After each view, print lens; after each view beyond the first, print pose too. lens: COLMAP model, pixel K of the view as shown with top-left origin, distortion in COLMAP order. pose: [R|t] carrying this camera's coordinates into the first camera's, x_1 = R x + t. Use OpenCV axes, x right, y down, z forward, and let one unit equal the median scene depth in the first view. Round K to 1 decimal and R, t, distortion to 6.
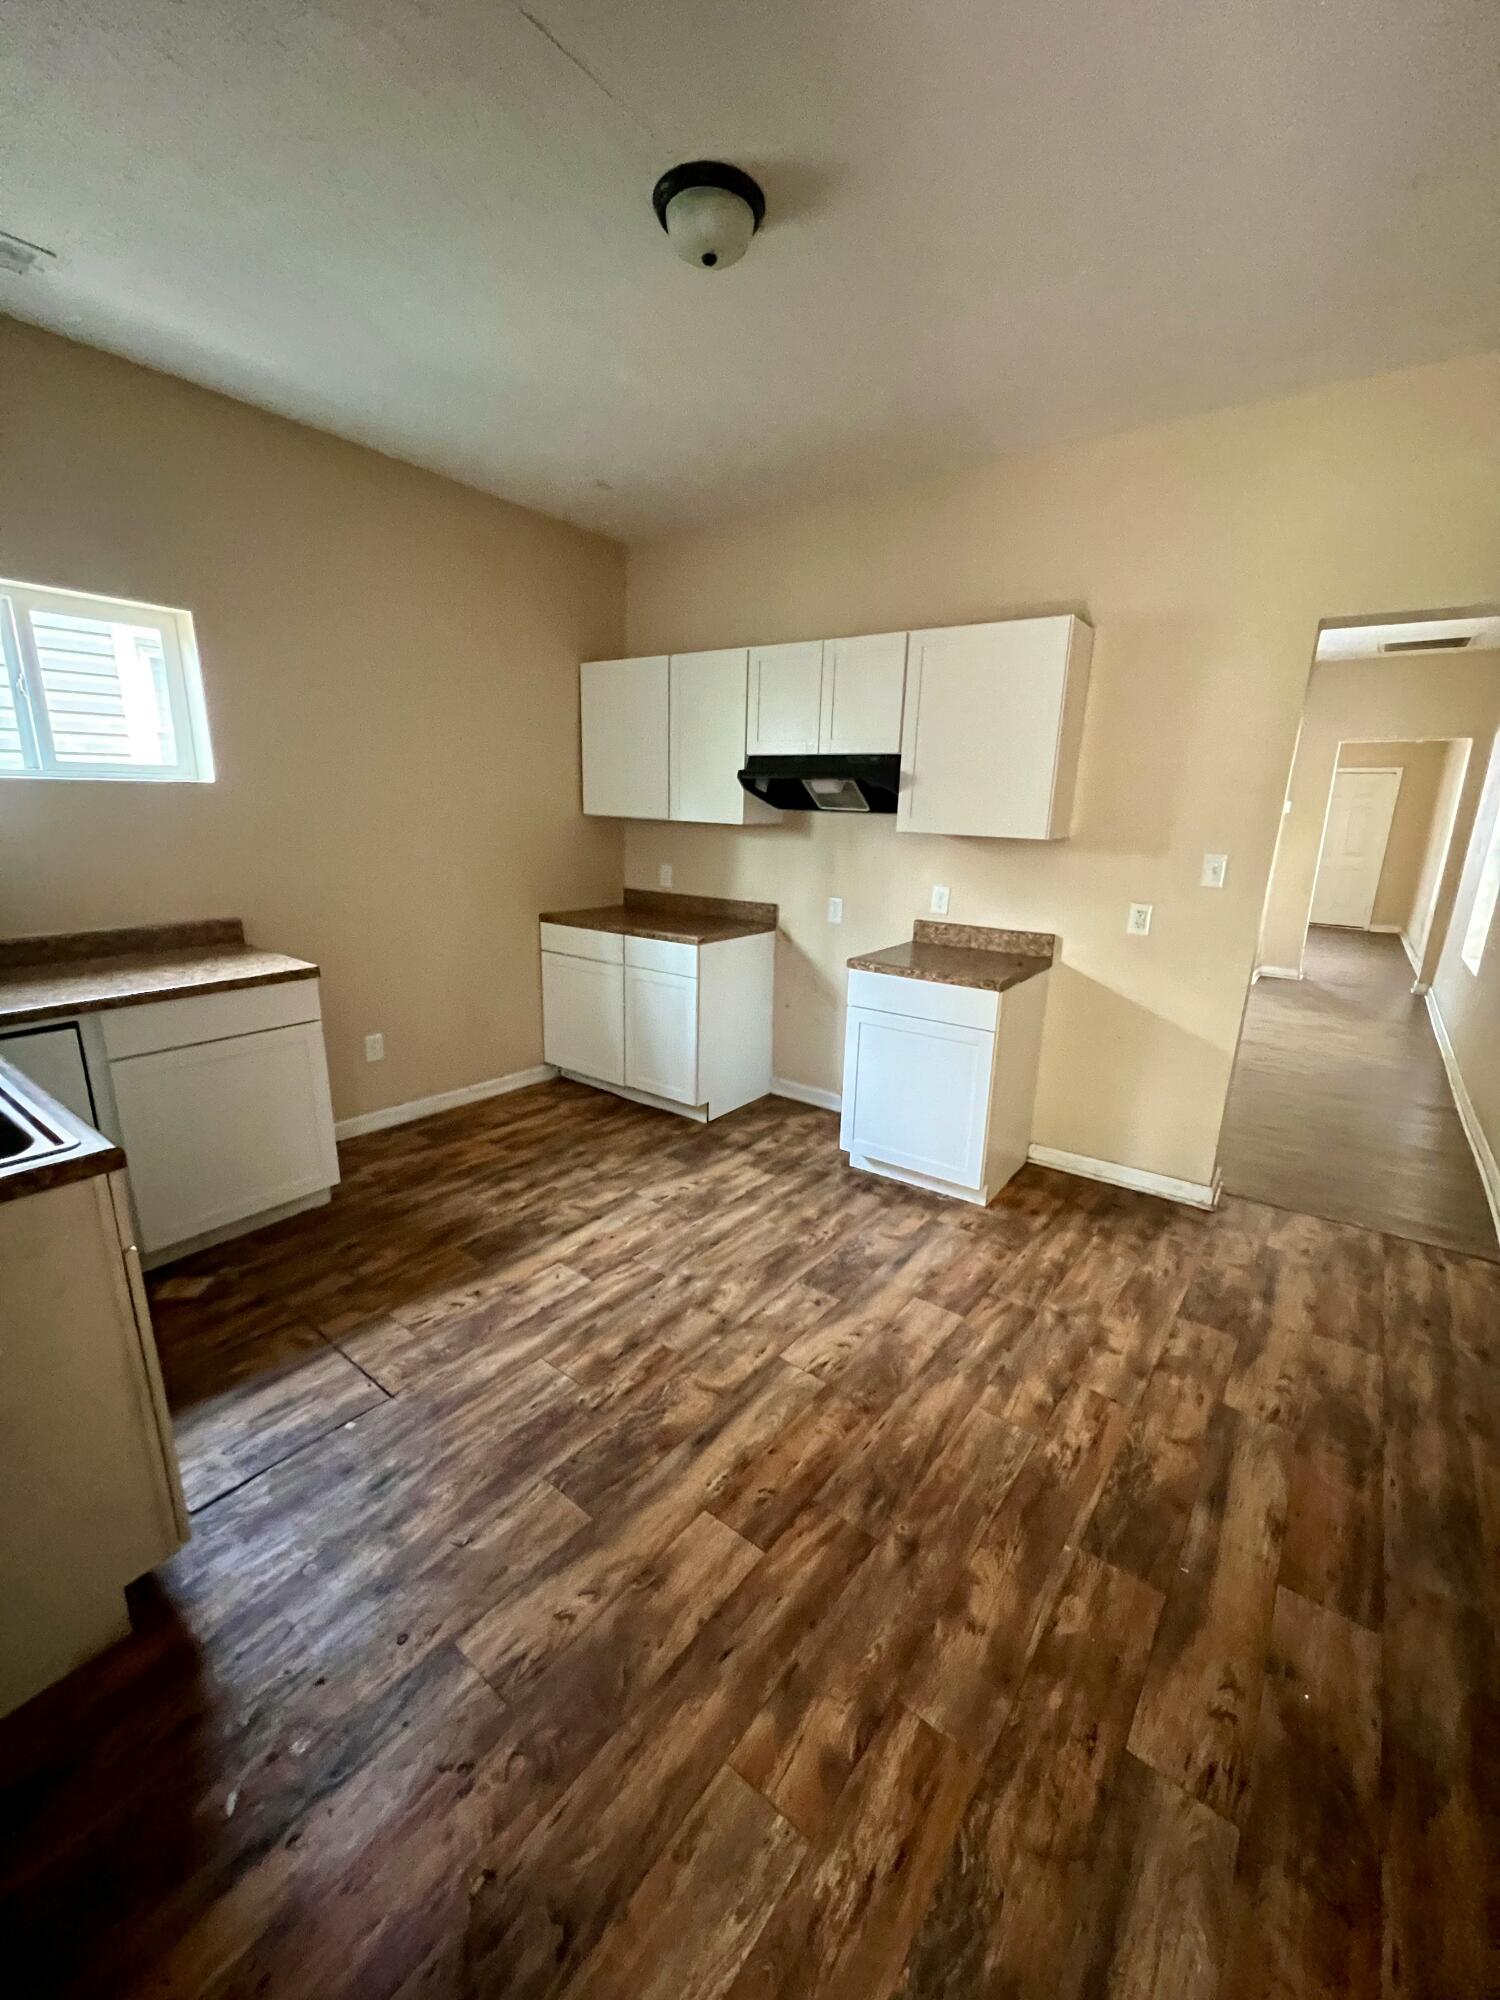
lens RADIAL K [[801.0, 0, 750.0], [0, 801.0, 1000.0], [0, 0, 1]] dist [0.000155, -0.000132]
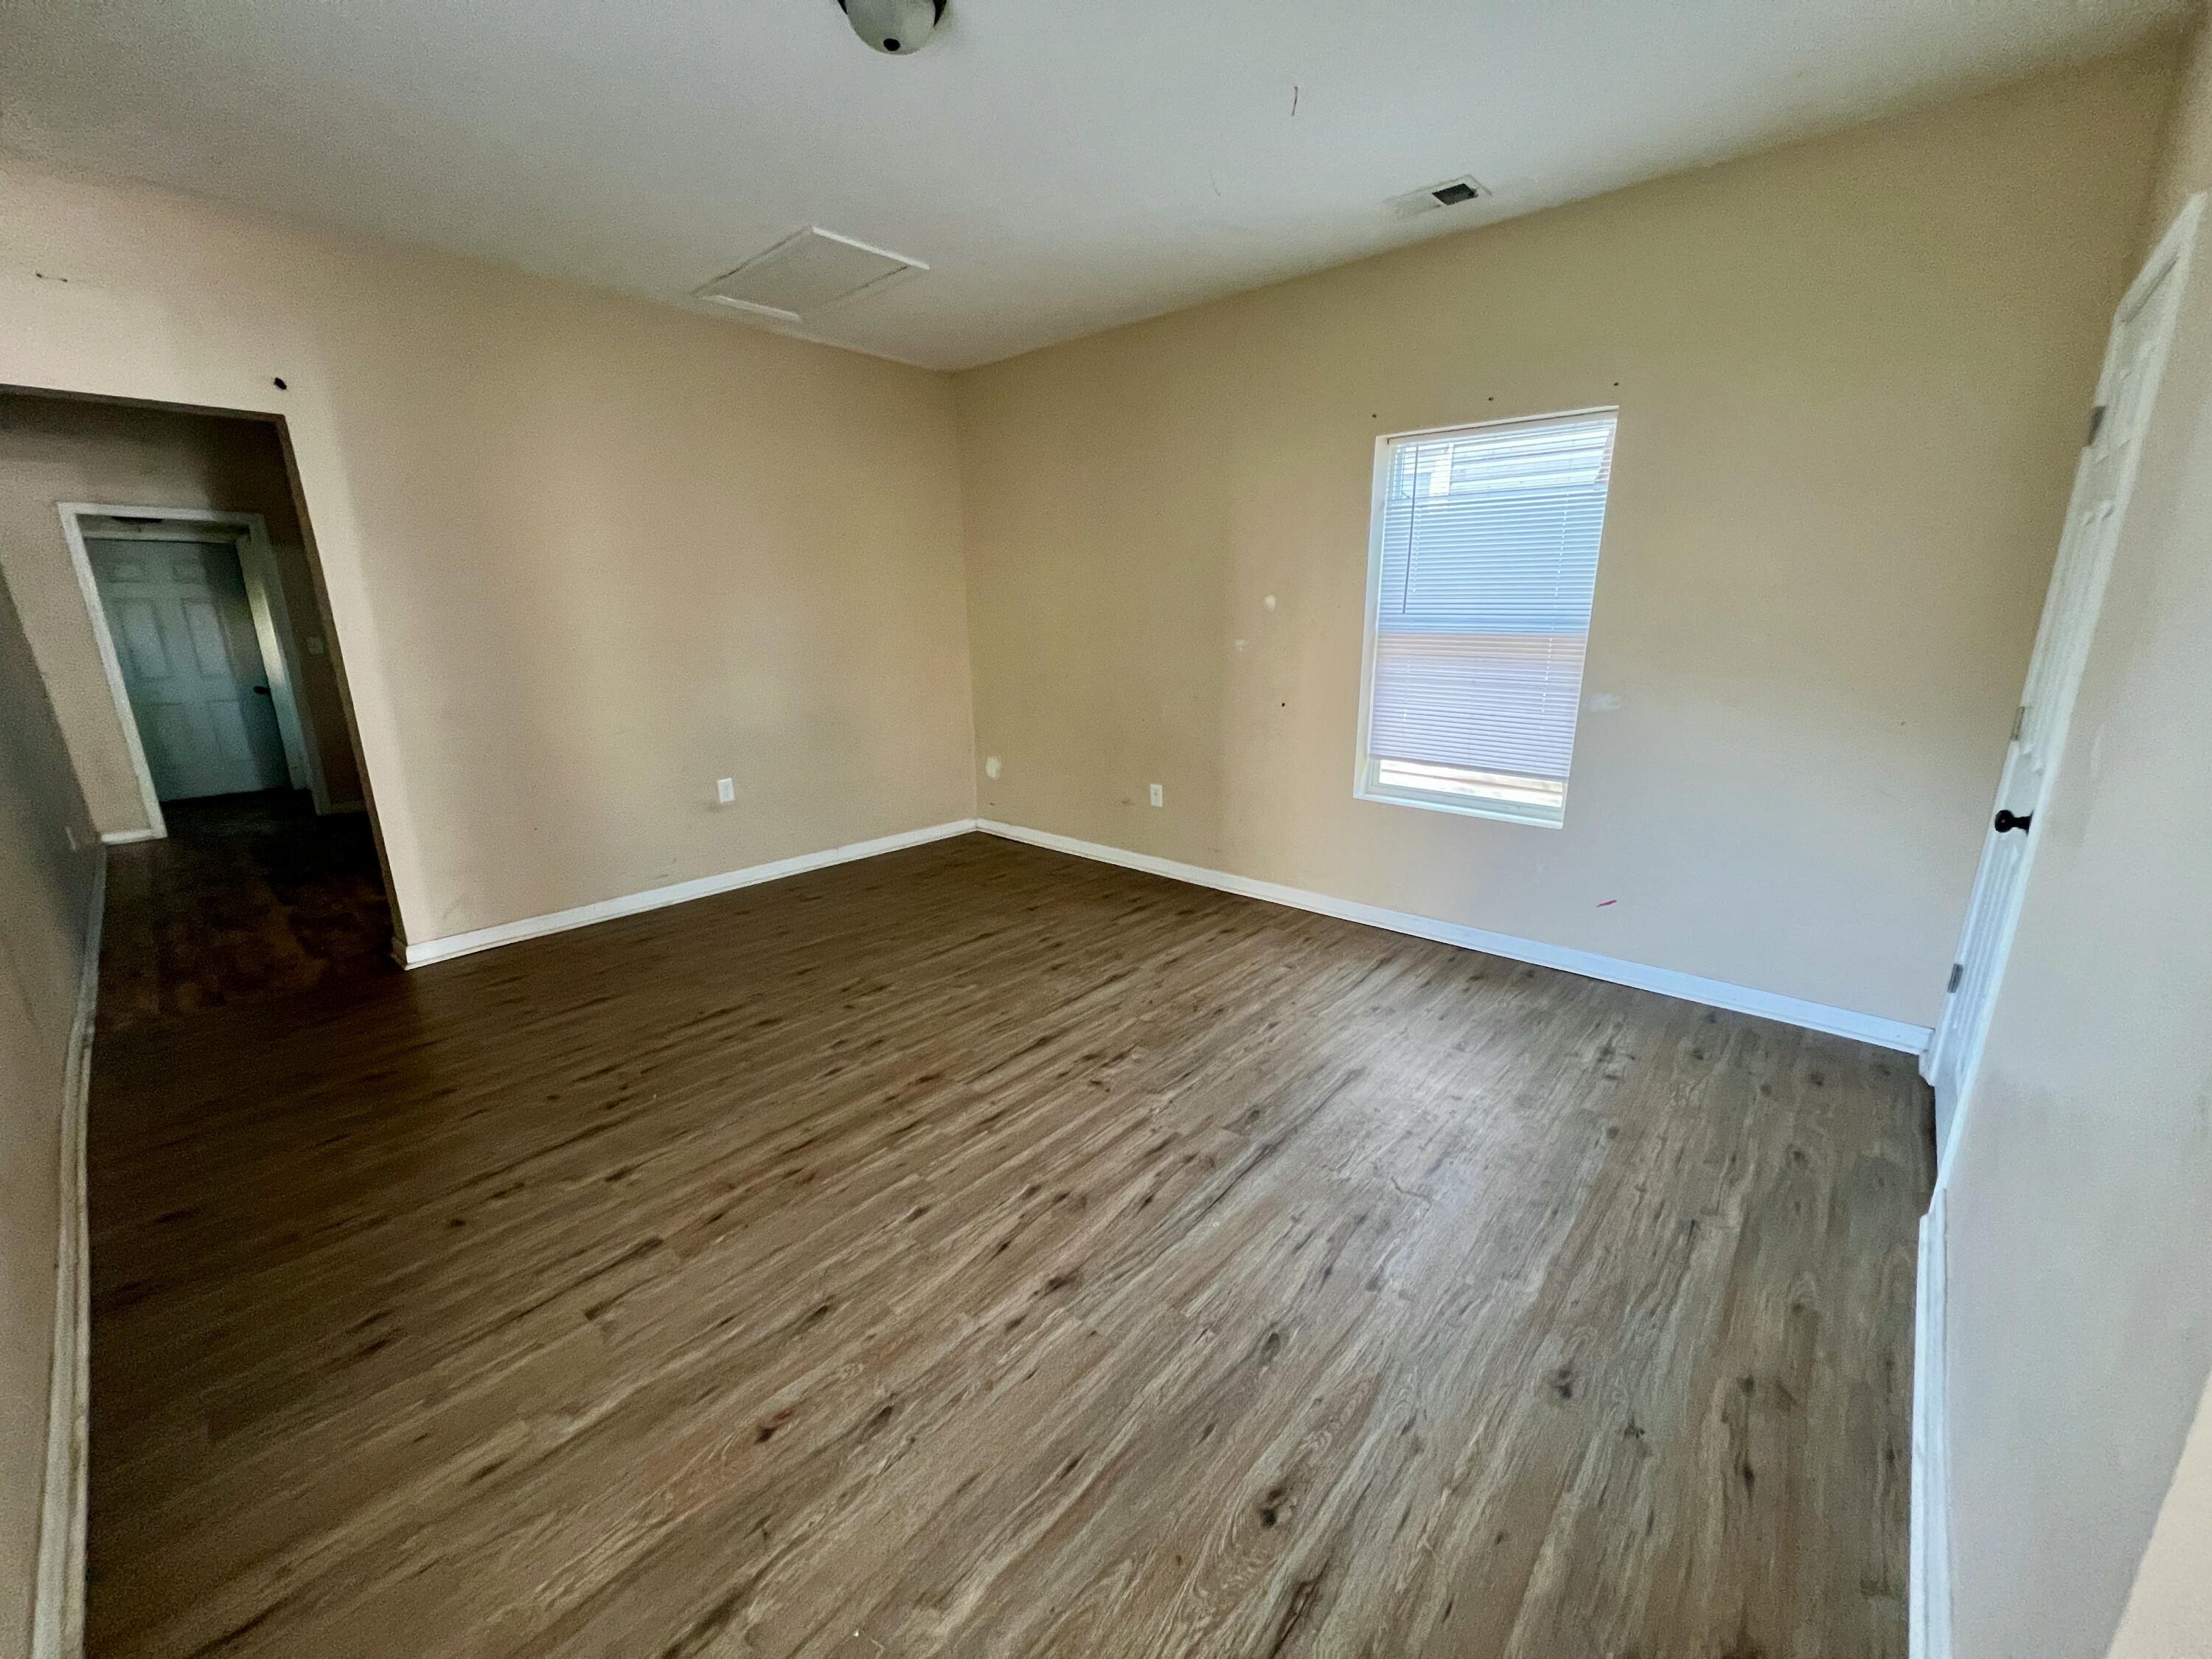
lens RADIAL K [[885.1, 0, 1113.2], [0, 885.1, 812.5], [0, 0, 1]] dist [0.000720, 0.000135]
pose [[-0.080671, 0.227107, -0.970523, 2.055494], [-0.247154, 0.938730, 0.240211, -0.619627], [0.965612, 0.259247, -0.019597, 2.391724]]
